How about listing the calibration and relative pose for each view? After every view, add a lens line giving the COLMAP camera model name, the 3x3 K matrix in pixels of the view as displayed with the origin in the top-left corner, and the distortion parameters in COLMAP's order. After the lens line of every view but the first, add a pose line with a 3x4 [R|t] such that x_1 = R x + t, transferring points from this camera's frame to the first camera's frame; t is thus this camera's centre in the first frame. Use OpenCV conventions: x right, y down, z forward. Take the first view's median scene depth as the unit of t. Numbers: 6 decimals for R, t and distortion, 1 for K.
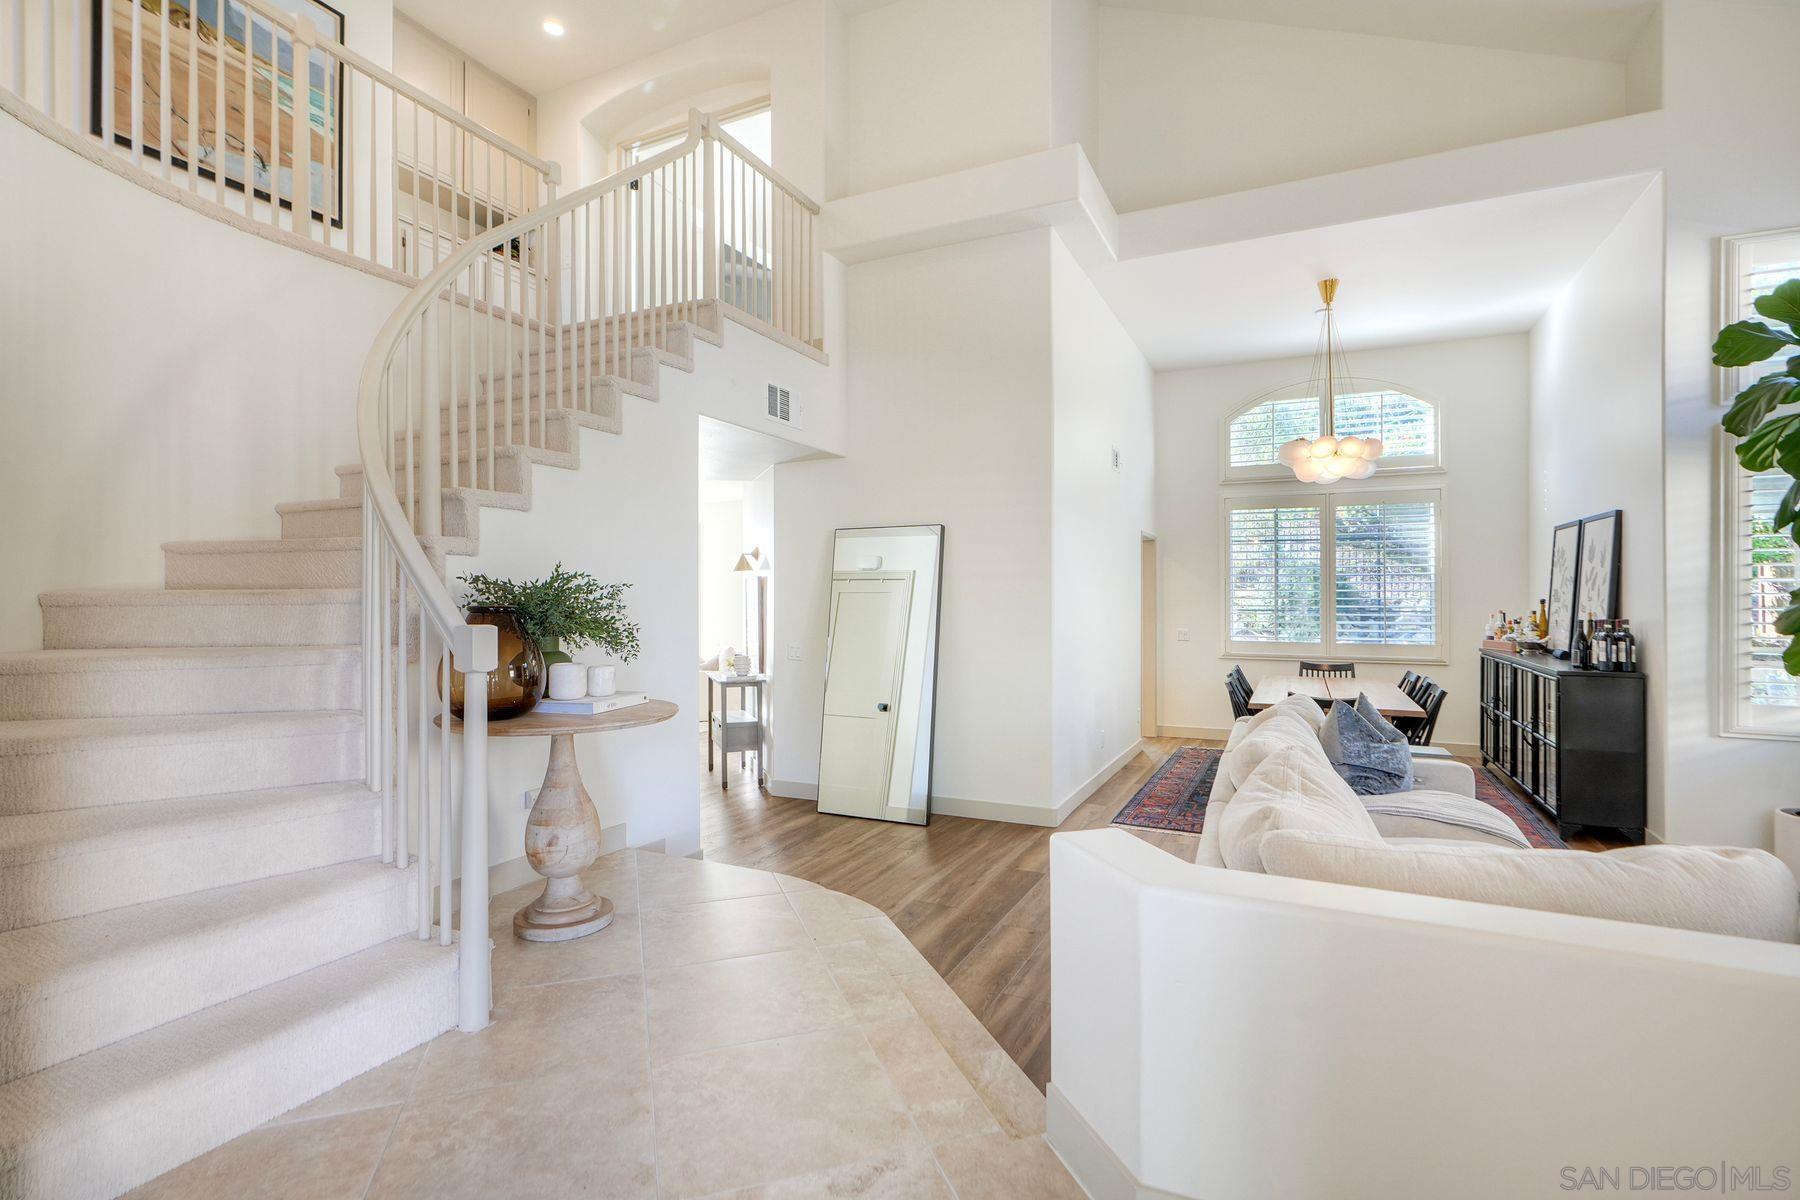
lens RADIAL K [[816.6, 0, 937.6], [0, 816.6, 604.2], [0, 0, 1]] dist [-0.005160, 0.001412]
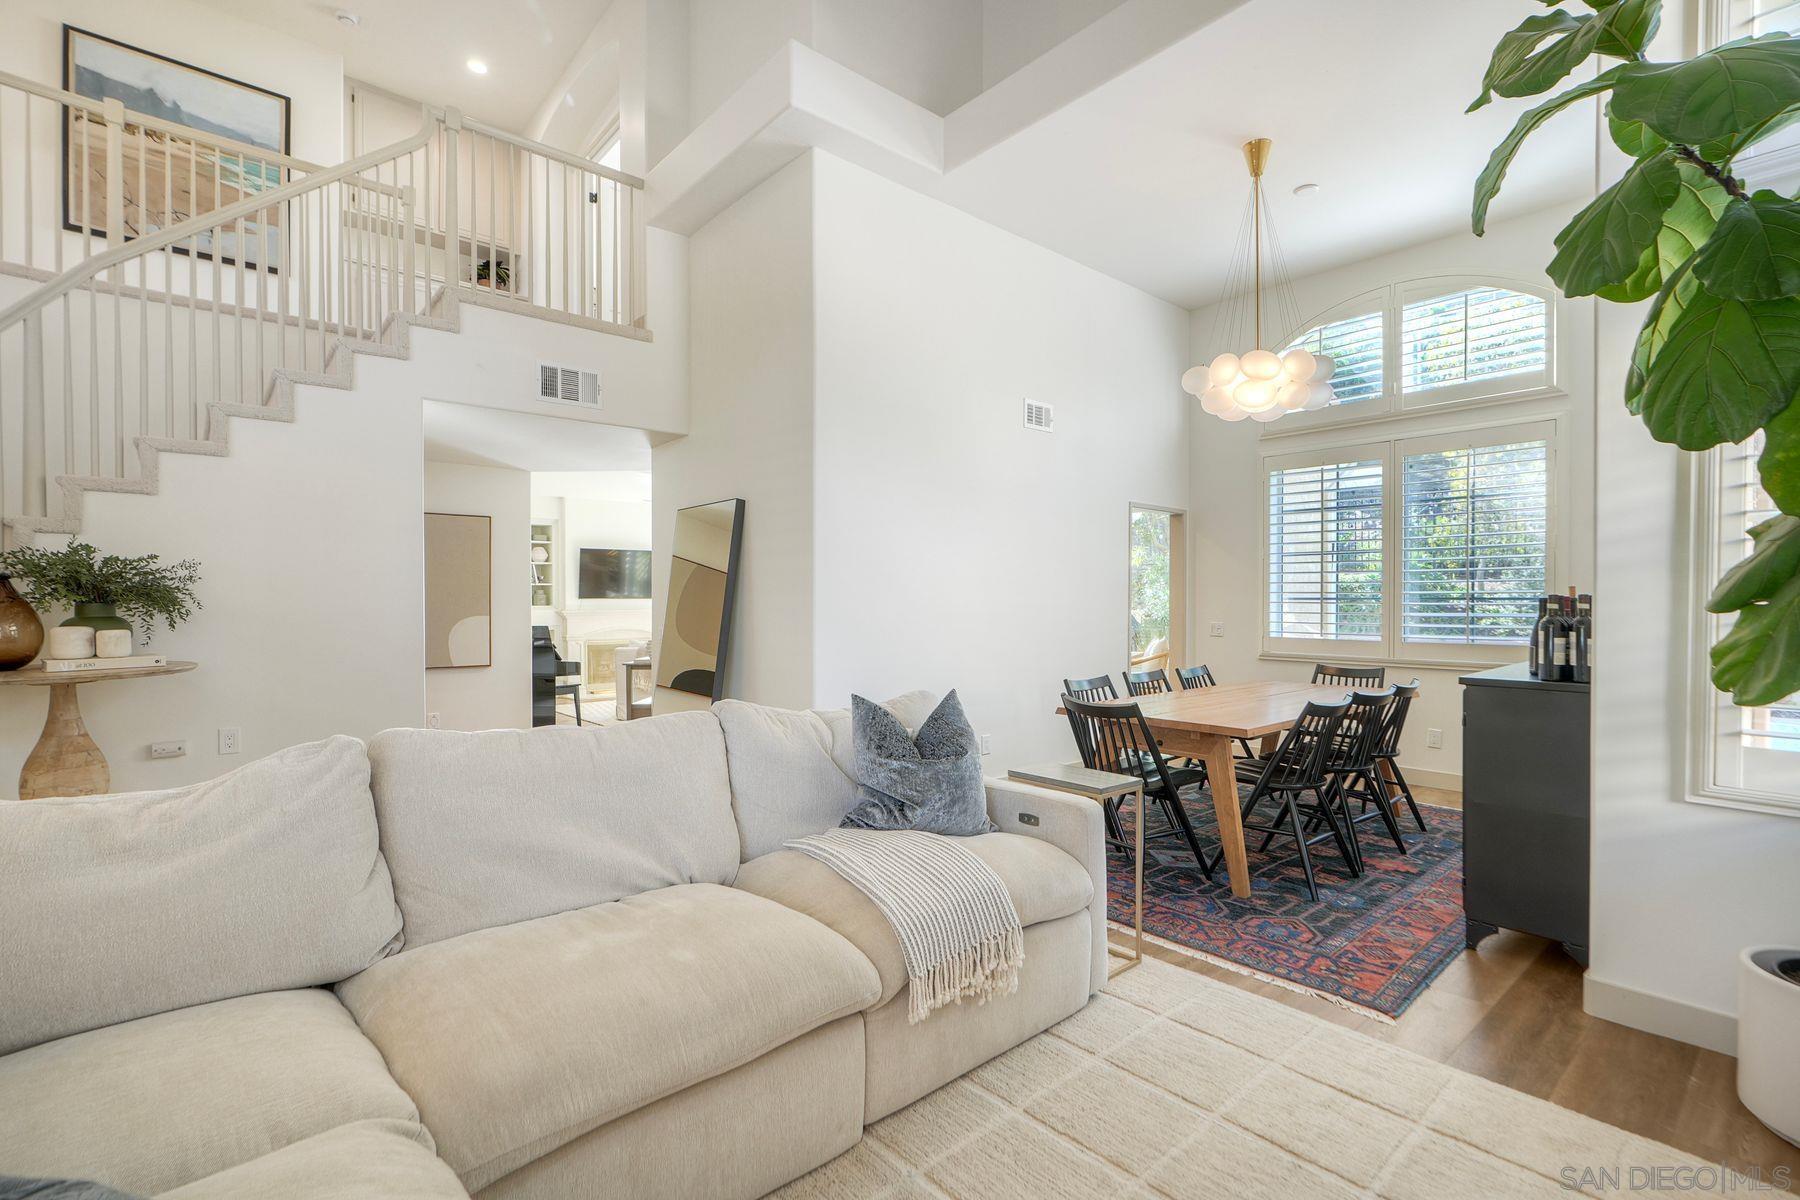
lens RADIAL K [[816.6, 0, 905.6], [0, 816.6, 603.5], [0, 0, 1]] dist [-0.005160, 0.001412]
pose [[0.924649, -0.000001, -0.380820, 0.640843], [-0.001474, 0.999992, -0.003582, 0.029175], [0.380817, 0.003874, 0.924642, 0.269329]]
